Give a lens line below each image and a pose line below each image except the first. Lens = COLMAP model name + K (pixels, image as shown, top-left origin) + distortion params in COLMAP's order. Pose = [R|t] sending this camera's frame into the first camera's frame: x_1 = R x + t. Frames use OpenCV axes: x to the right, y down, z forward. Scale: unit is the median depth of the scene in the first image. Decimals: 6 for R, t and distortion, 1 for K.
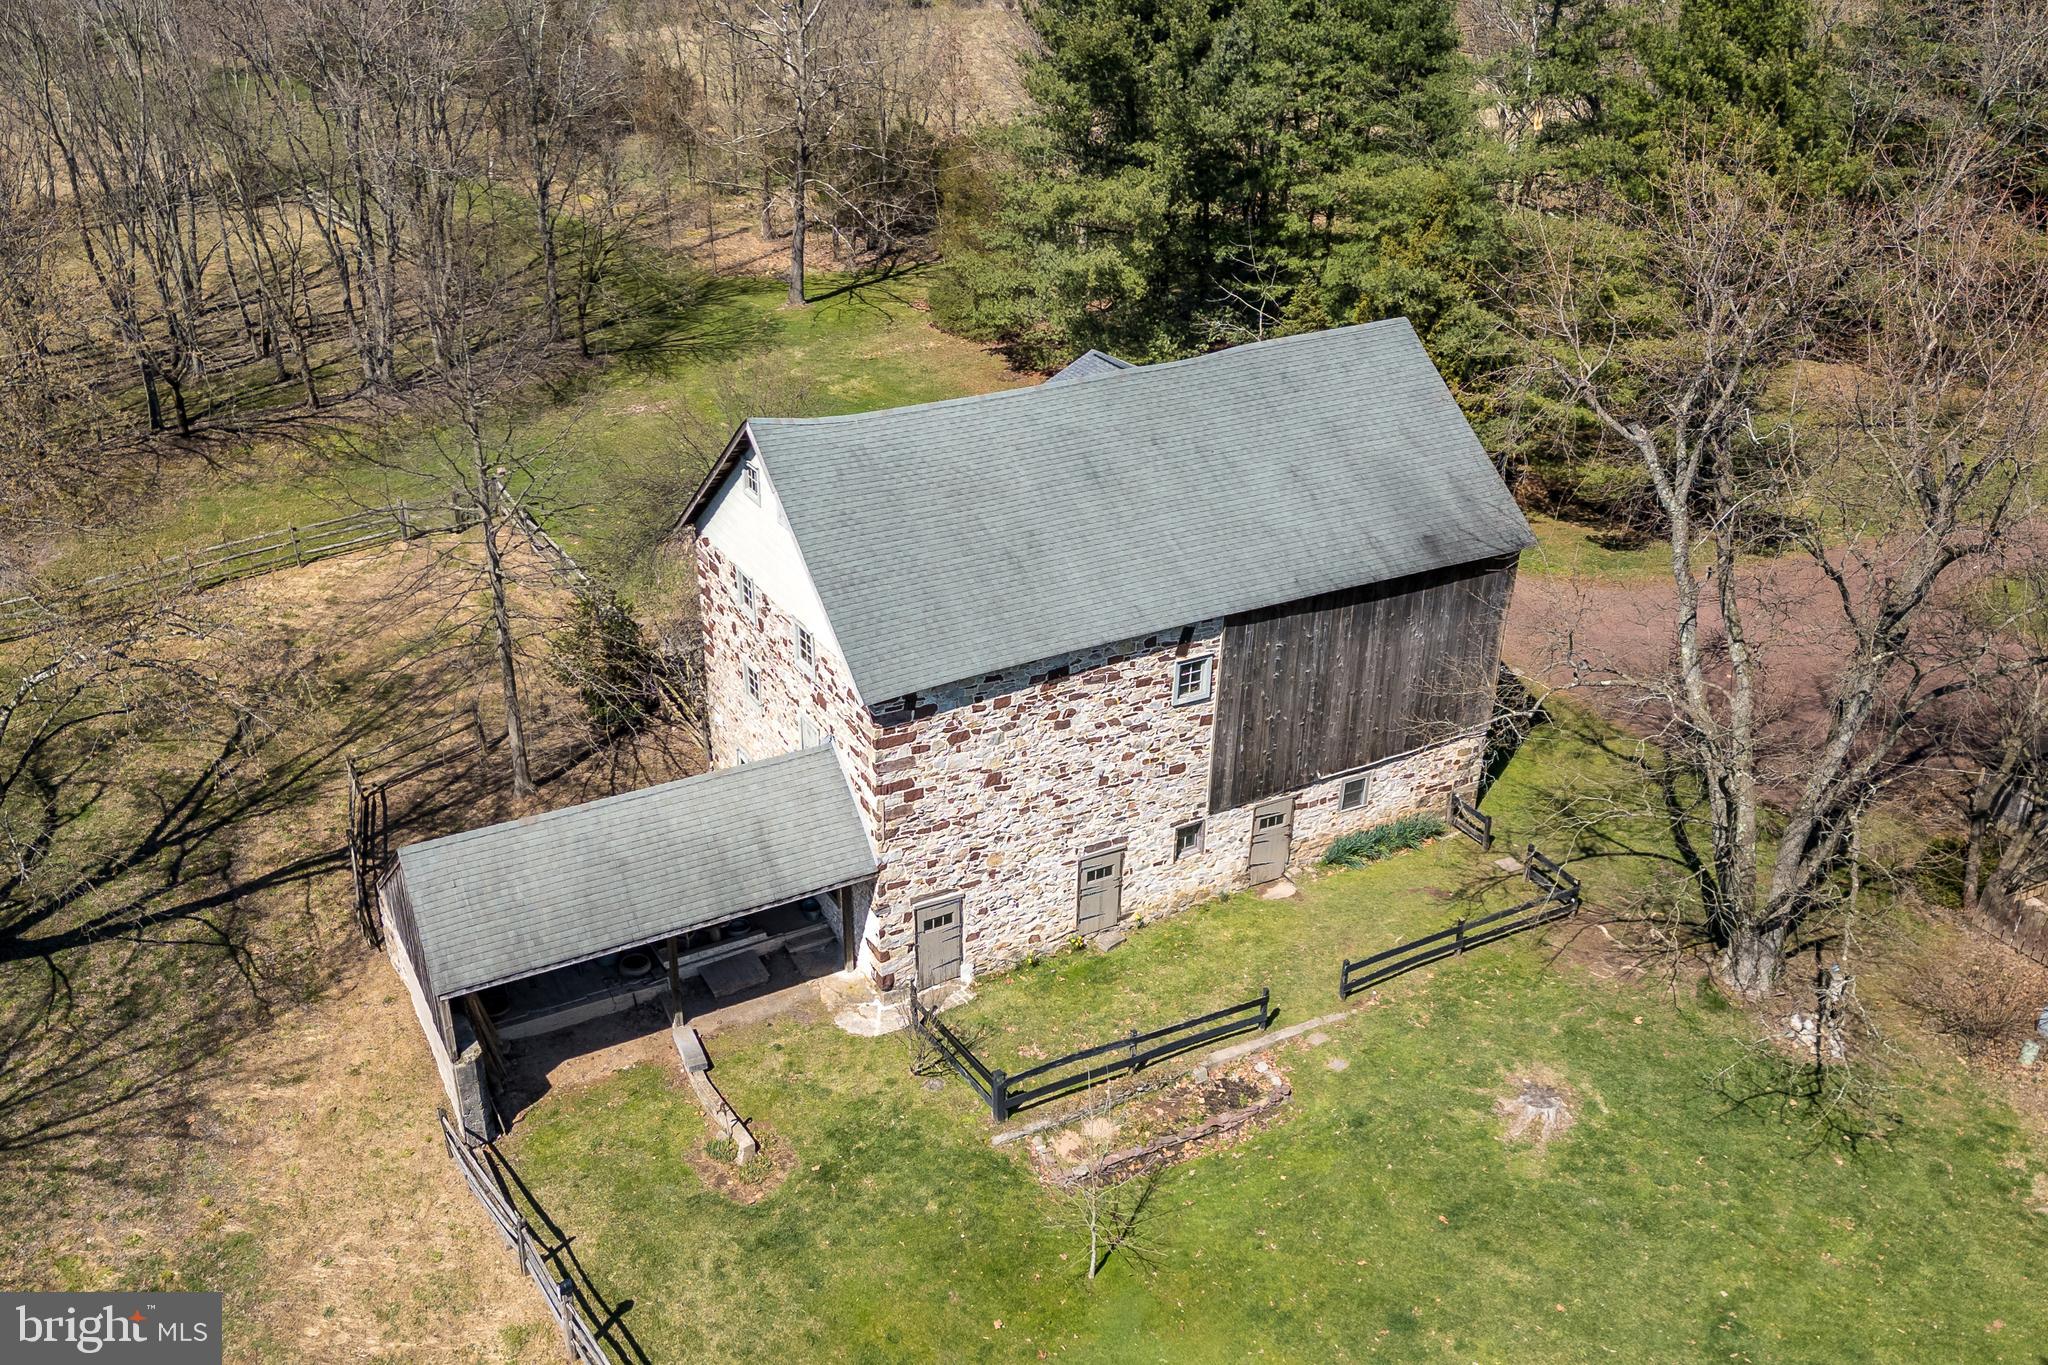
lens RADIAL K [[1810.8, 0, 942.7], [0, 1810.8, 574.9], [0, 0, 1]] dist [0.137823, -0.340400]
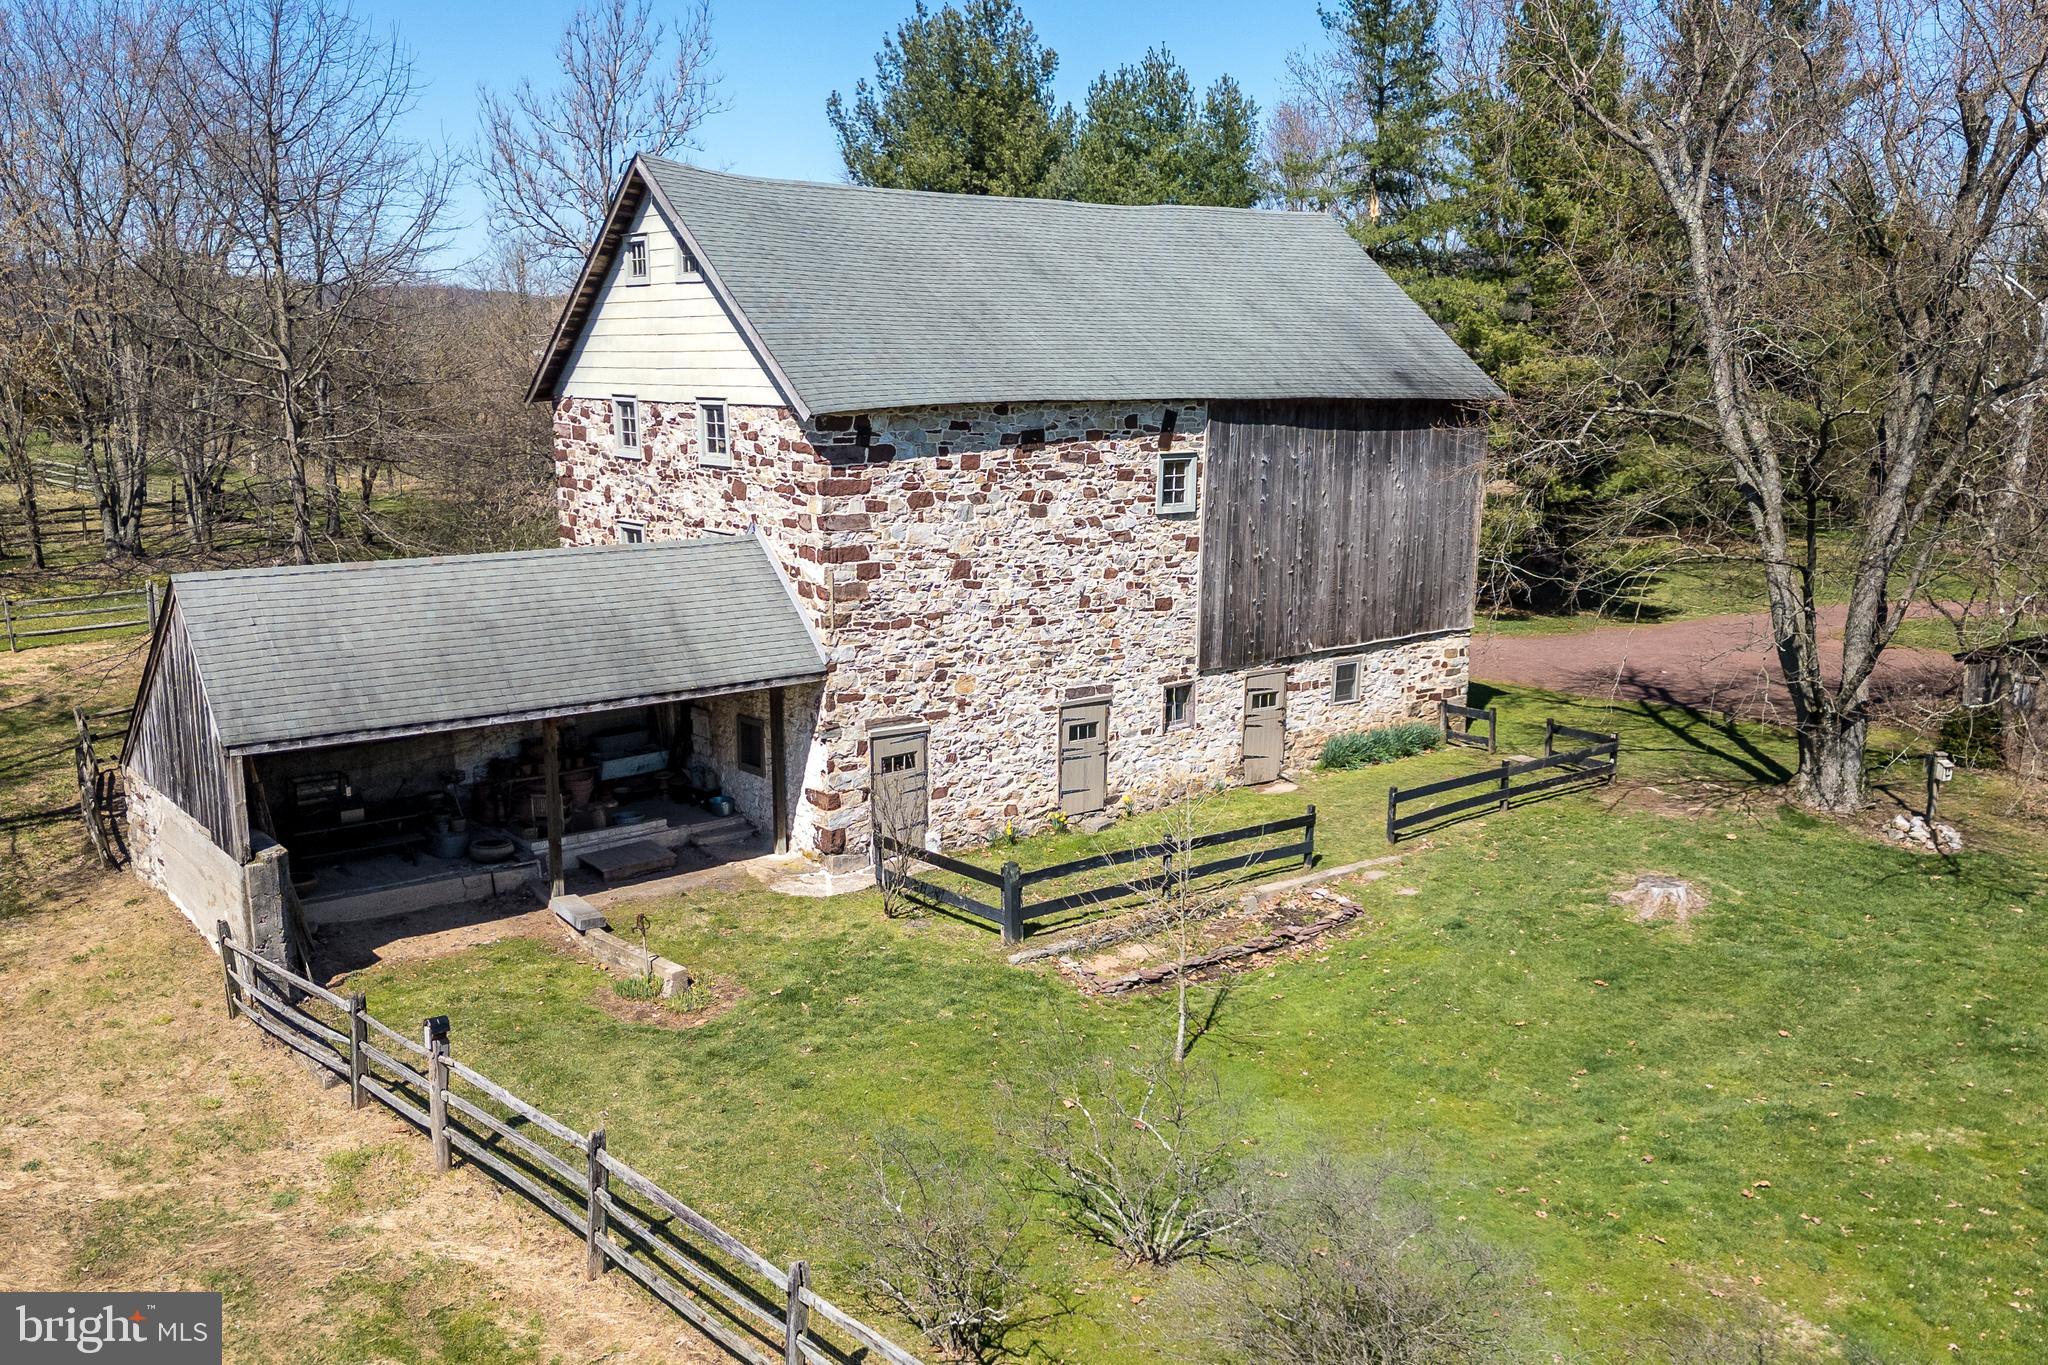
lens RADIAL K [[1743.3, 0, 1019.3], [0, 1743.3, 649.2], [0, 0, 1]] dist [0.112681, -0.210221]
pose [[0.981489, -0.025734, 0.189780, -0.092909], [0.075307, 0.962967, -0.258889, 0.342321], [-0.176090, 0.268389, 0.947080, 0.264011]]
